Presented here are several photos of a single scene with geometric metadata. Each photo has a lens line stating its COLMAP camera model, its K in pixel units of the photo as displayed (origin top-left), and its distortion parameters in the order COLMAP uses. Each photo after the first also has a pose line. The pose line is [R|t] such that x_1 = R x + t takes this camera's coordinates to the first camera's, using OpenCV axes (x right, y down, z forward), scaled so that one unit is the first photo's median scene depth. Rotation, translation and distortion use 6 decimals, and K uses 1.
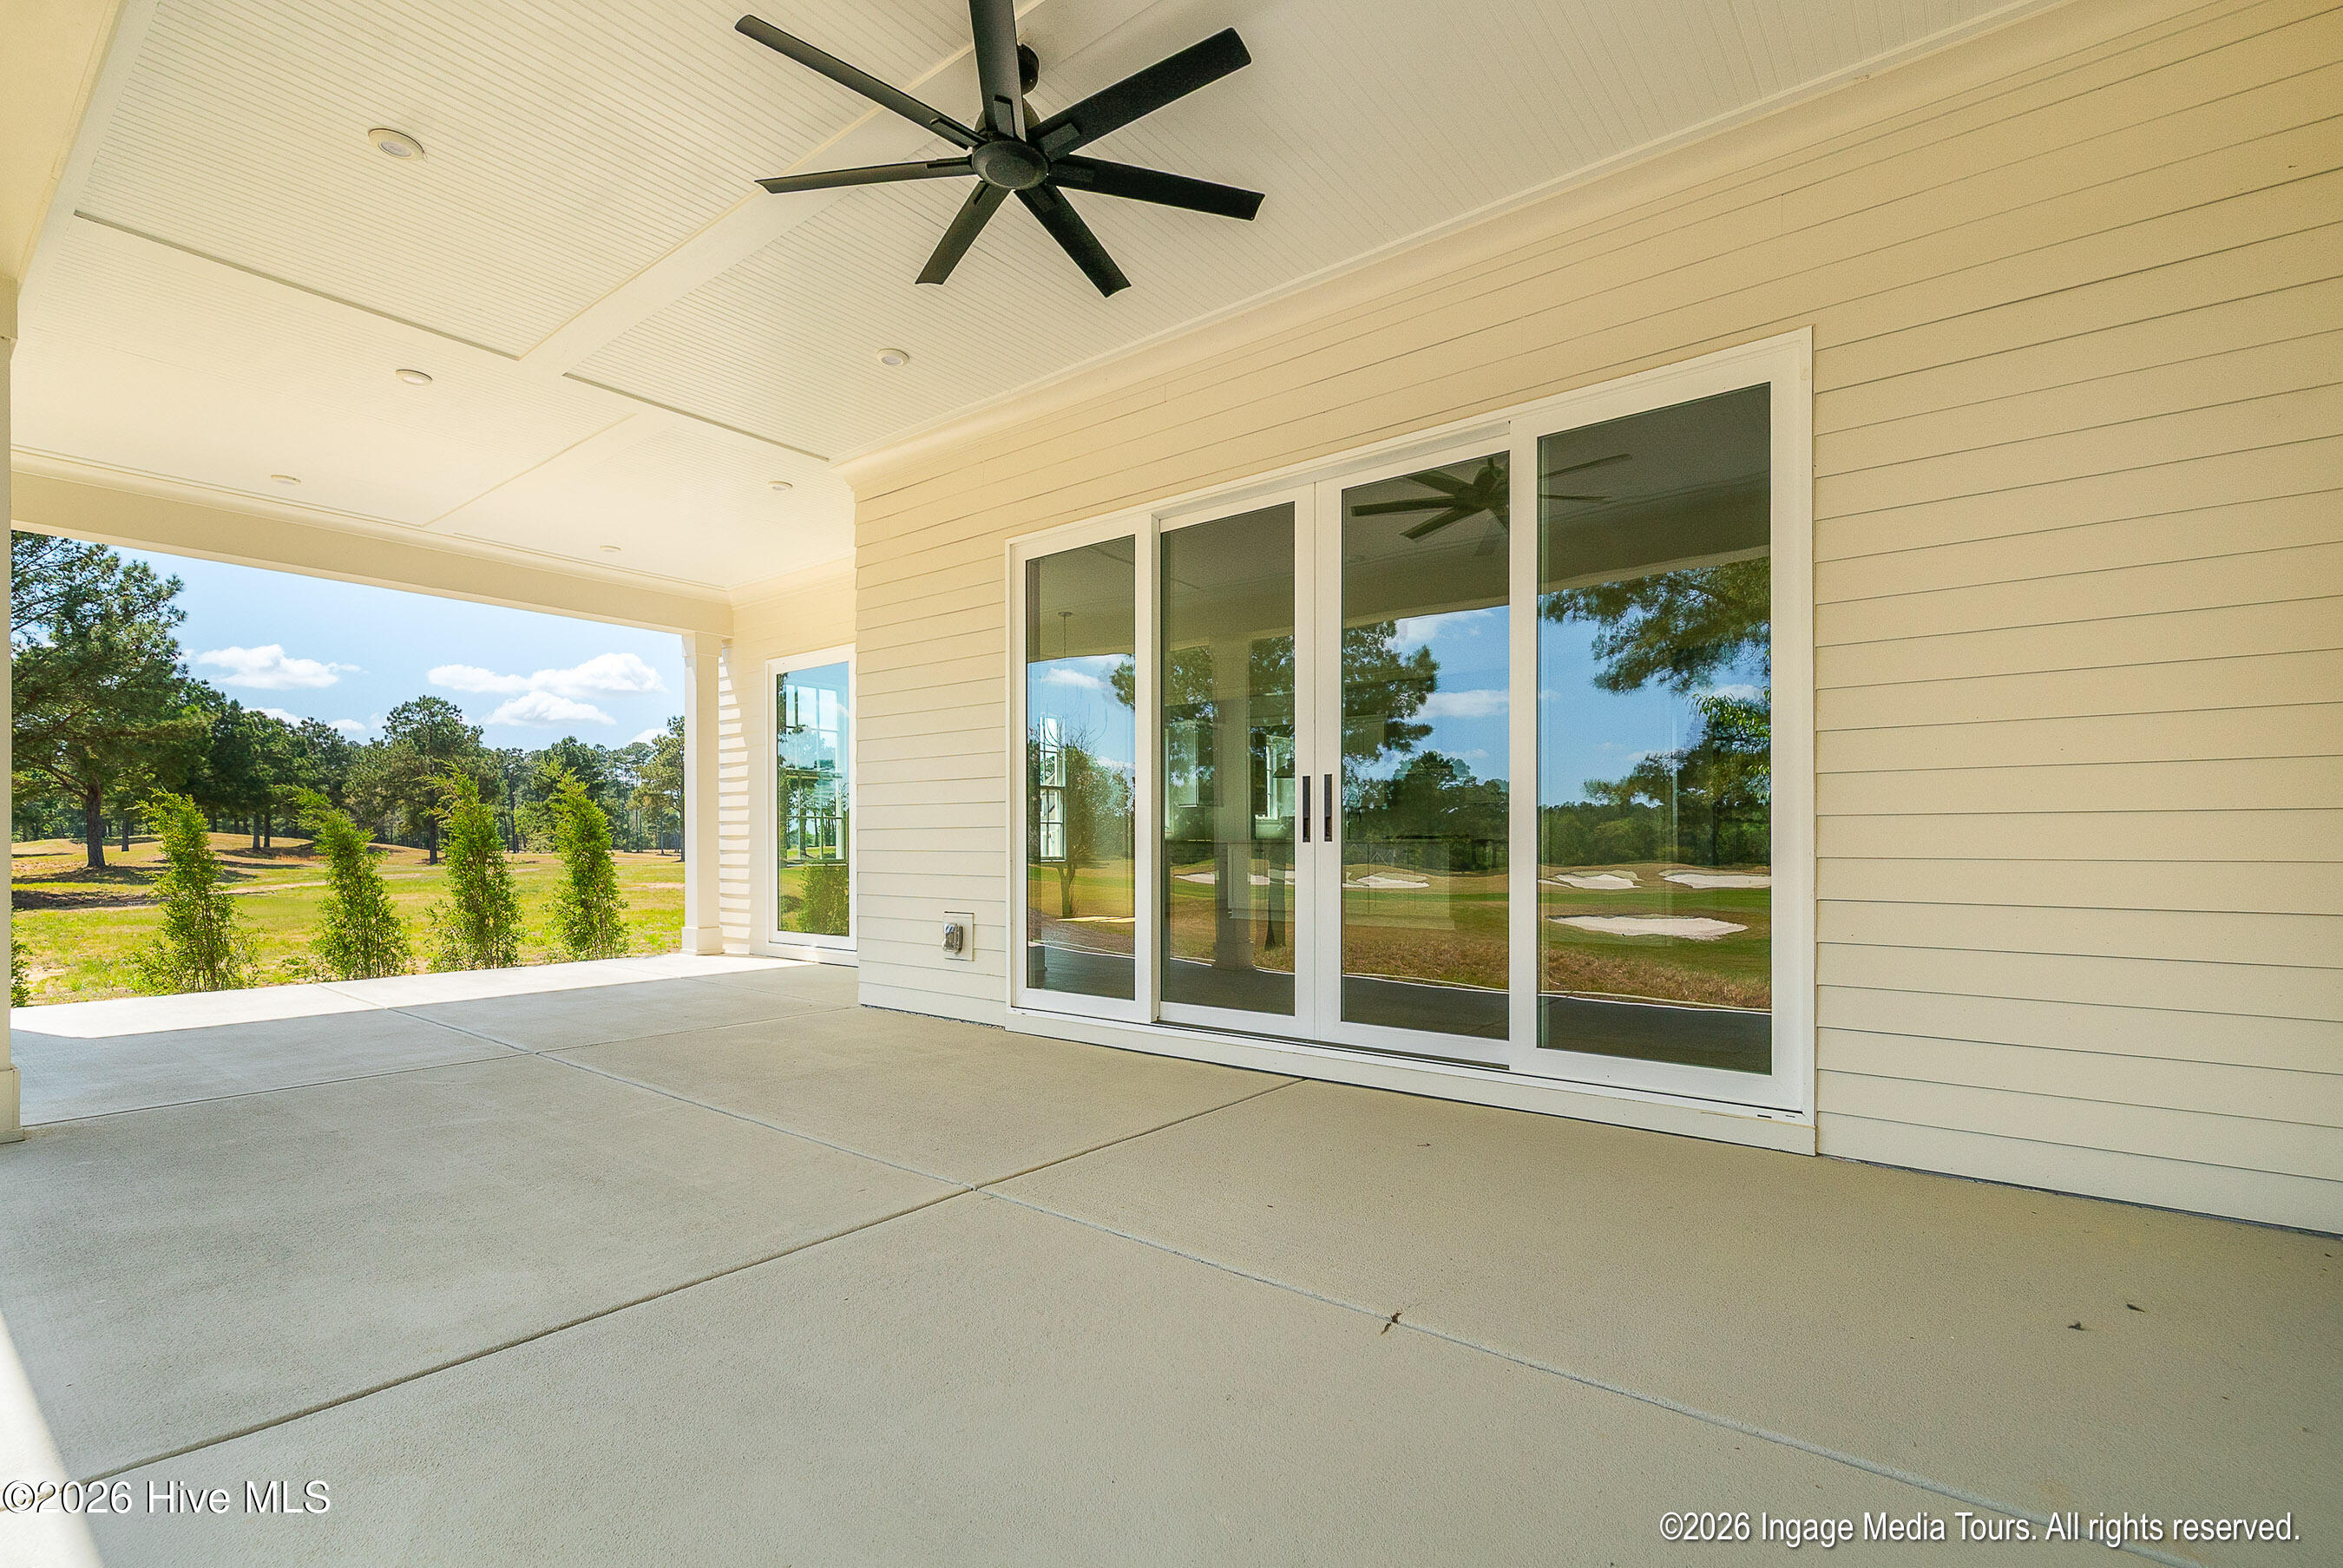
lens RADIAL K [[1063.4, 0, 1178.0], [0, 1063.4, 872.7], [0, 0, 1]] dist [0.000780, 0.000160]
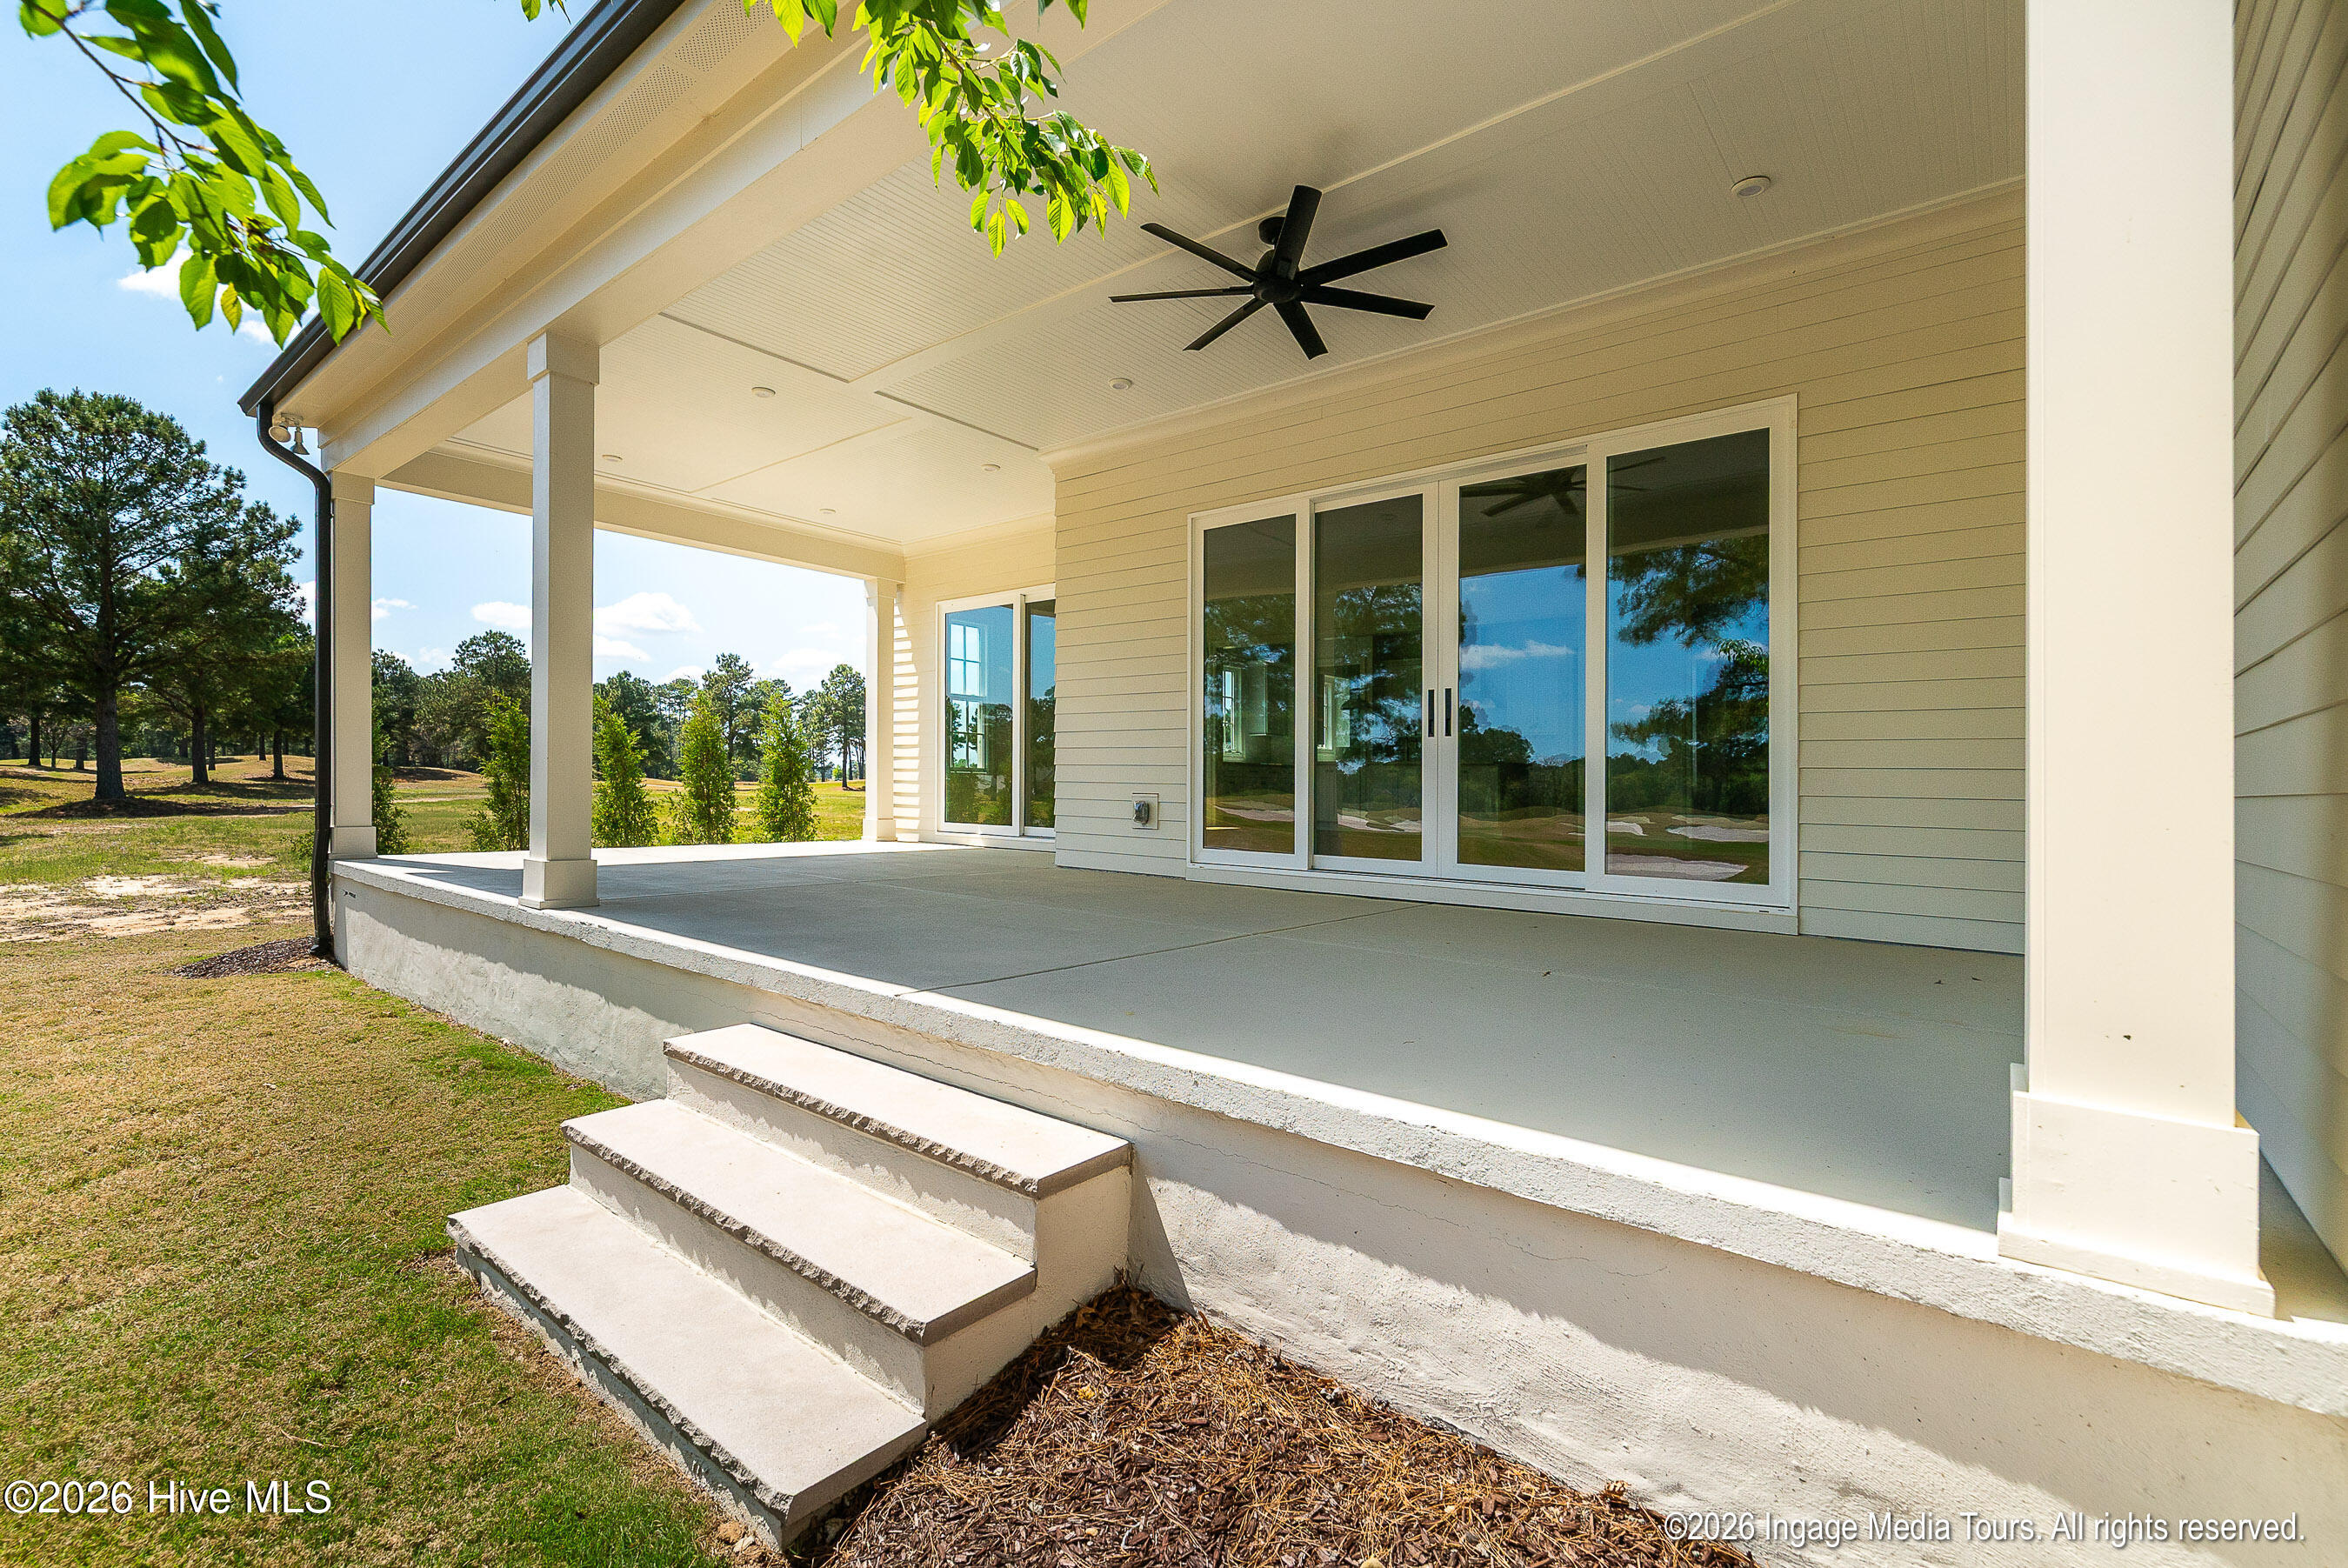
lens RADIAL K [[1056.2, 0, 1147.5], [0, 1056.2, 777.5], [0, 0, 1]] dist [0.003364, 0.000120]
pose [[0.999273, 0.022487, -0.030771, -0.104687], [-0.023708, 0.998922, -0.039920, 0.044722], [0.029840, 0.040621, 0.998729, -0.198183]]
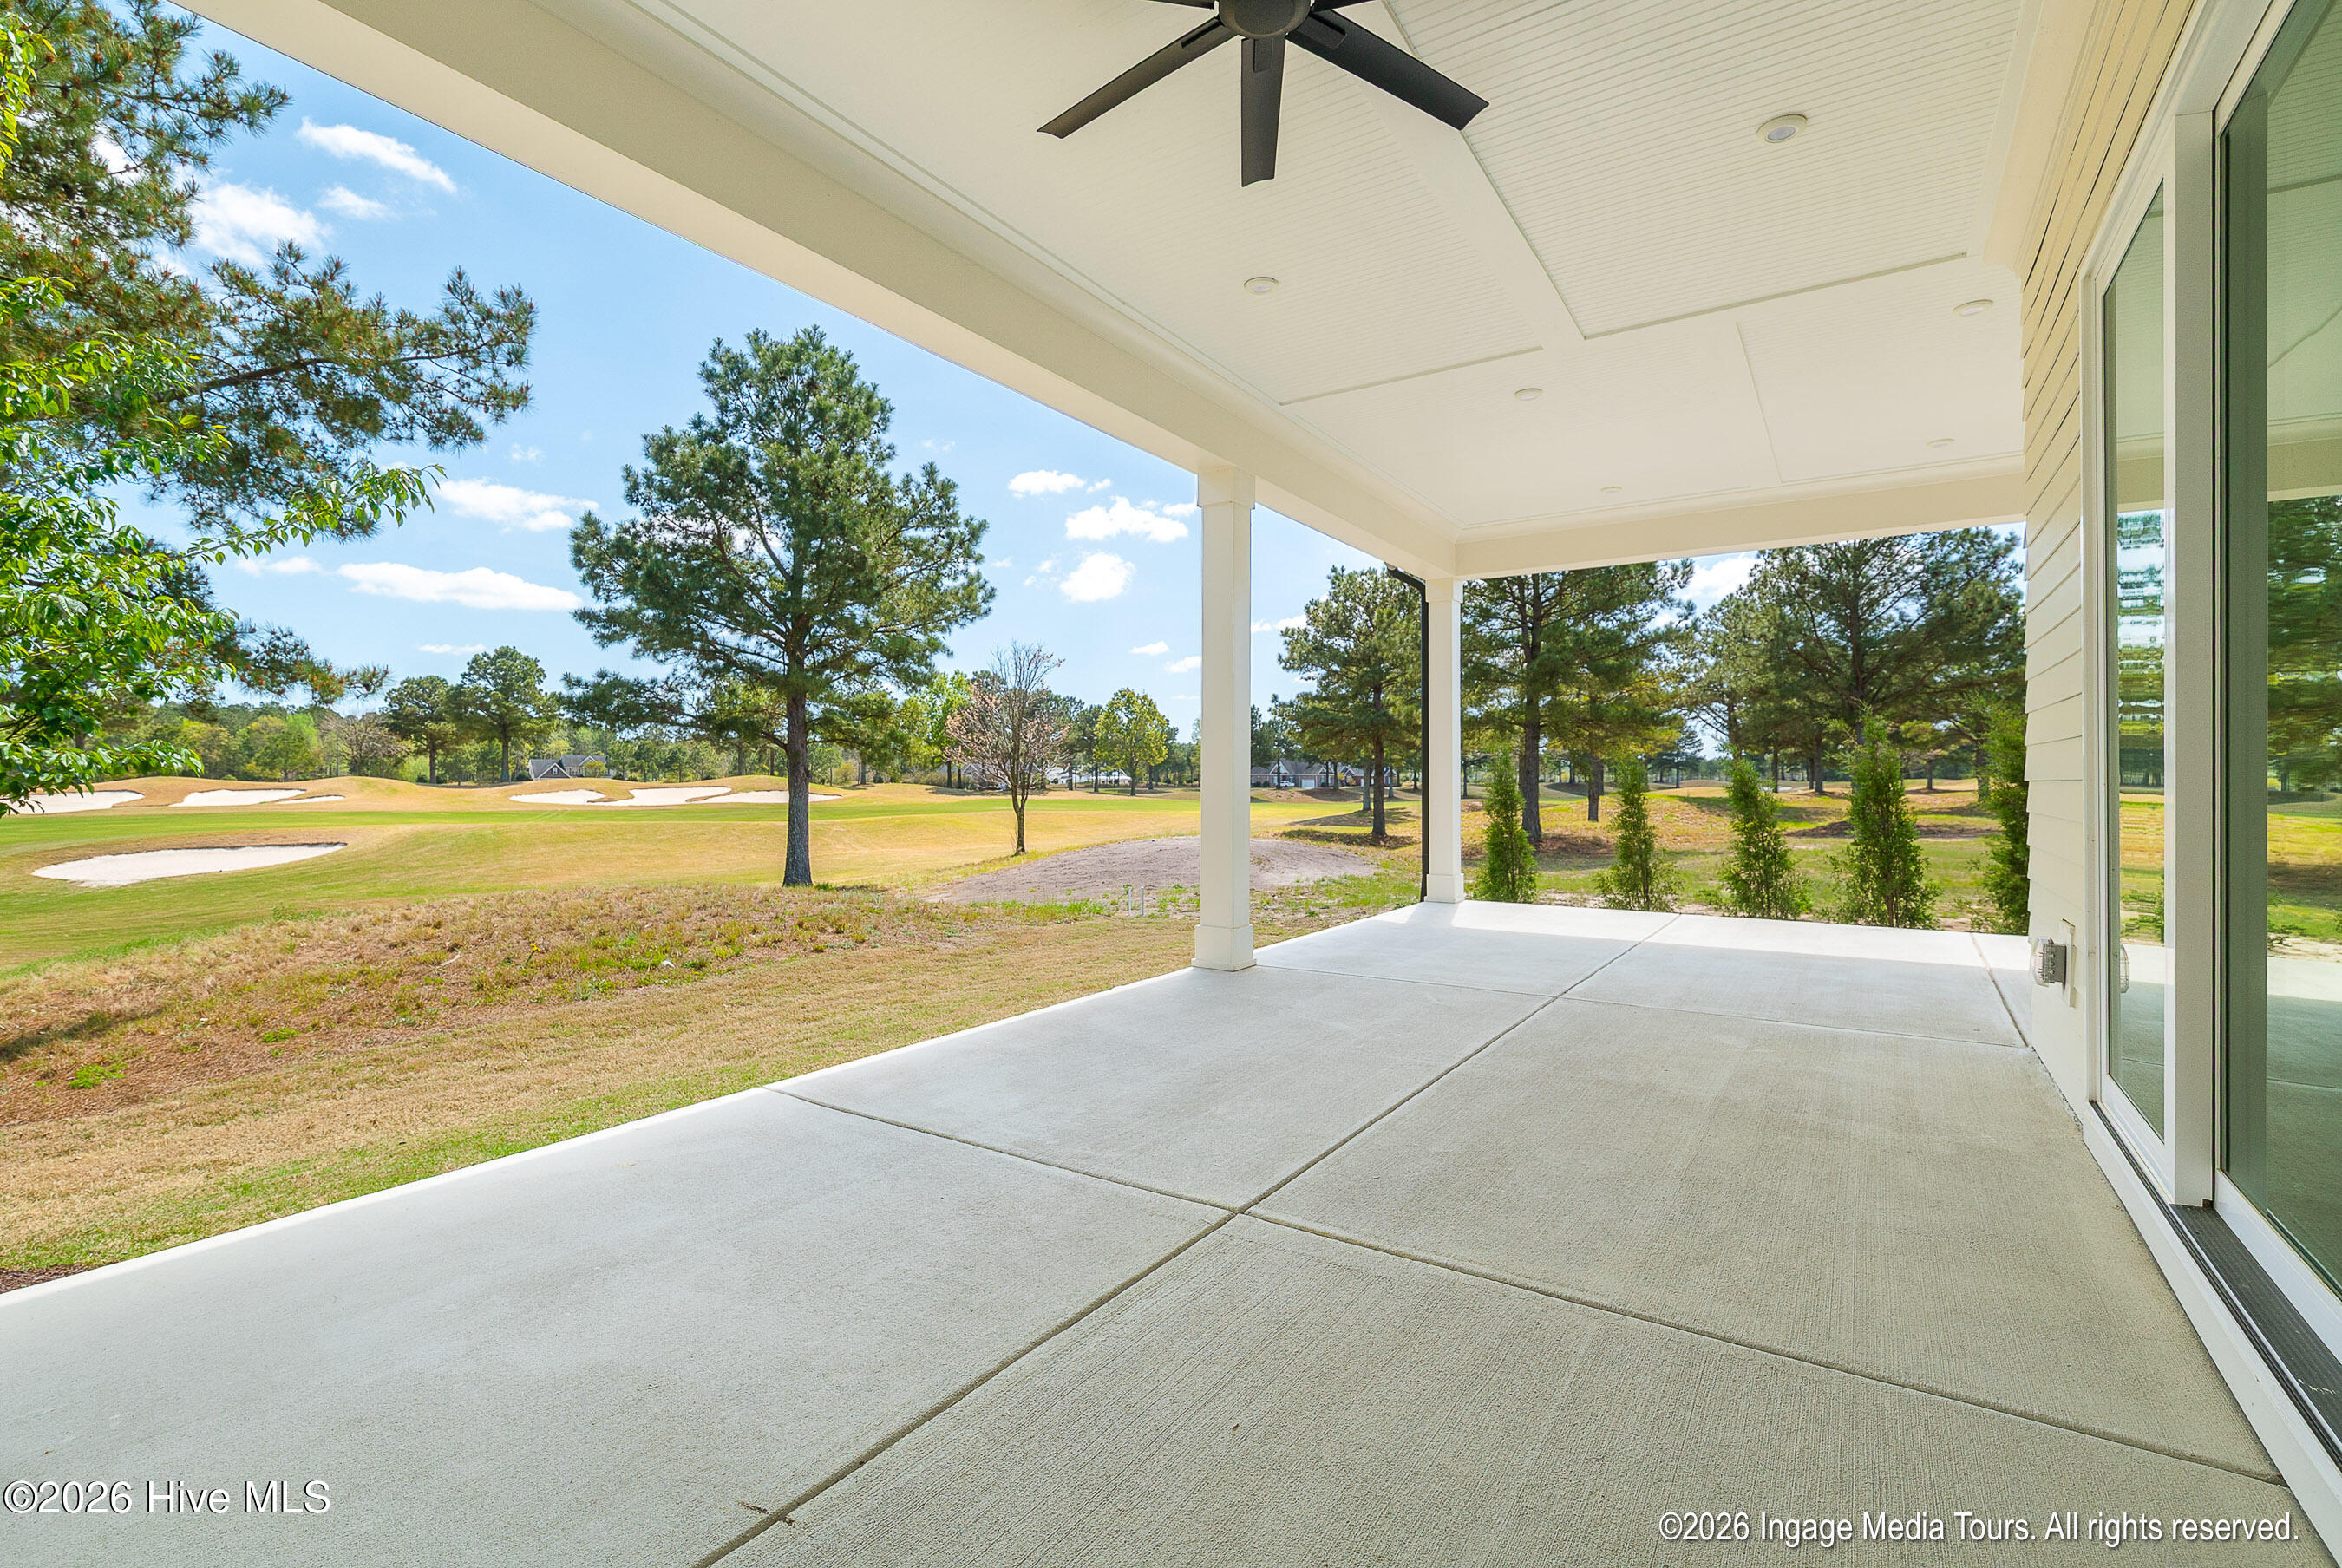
lens RADIAL K [[1053.4, 0, 1144.5], [0, 1053.4, 777.5], [0, 0, 1]] dist [0.003364, 0.000120]
pose [[0.074753, -0.001996, -0.997200, 0.187757], [-0.029728, 0.999549, -0.004229, -0.013494], [0.996759, 0.029960, 0.074660, 0.247295]]
